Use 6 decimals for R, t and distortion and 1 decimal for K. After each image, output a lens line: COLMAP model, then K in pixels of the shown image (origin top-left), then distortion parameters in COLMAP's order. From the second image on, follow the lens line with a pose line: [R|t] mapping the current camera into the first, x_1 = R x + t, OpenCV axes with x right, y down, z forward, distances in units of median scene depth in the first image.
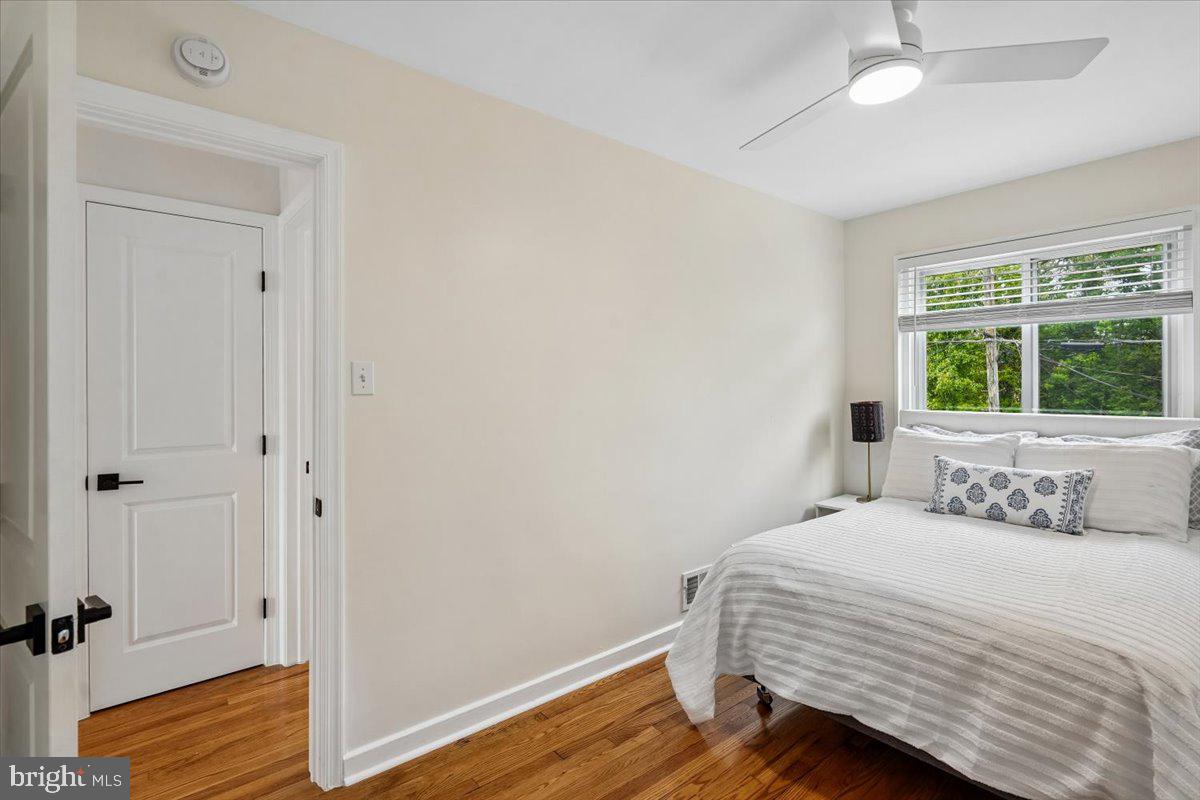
lens RADIAL K [[549.4, 0, 597.8], [0, 549.4, 395.7], [0, 0, 1]] dist [-0.002860, -0.000044]
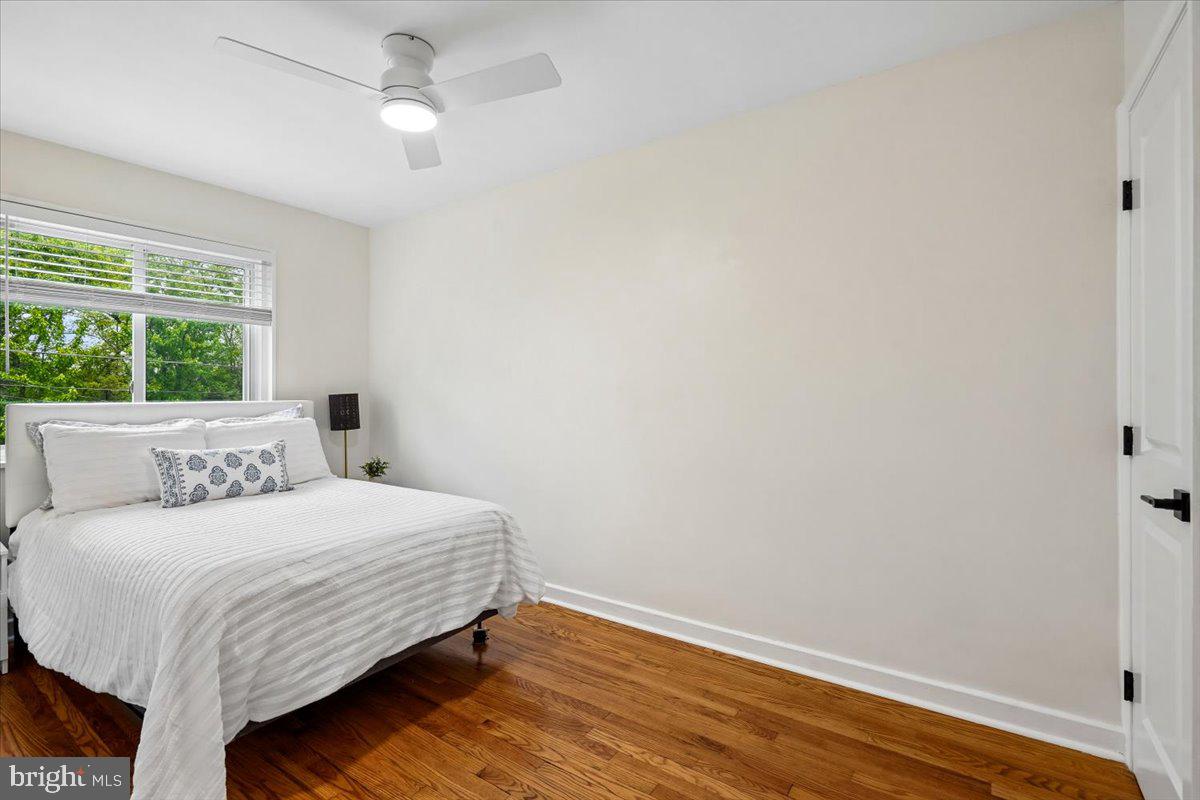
lens RADIAL K [[549.4, 0, 597.8], [0, 549.4, 395.7], [0, 0, 1]] dist [-0.002860, -0.000044]
pose [[-0.259697, -0.004832, 0.965678, -0.676794], [0.020132, 0.999743, 0.010417, 0.042112], [-0.965480, 0.022146, -0.259533, 0.789148]]
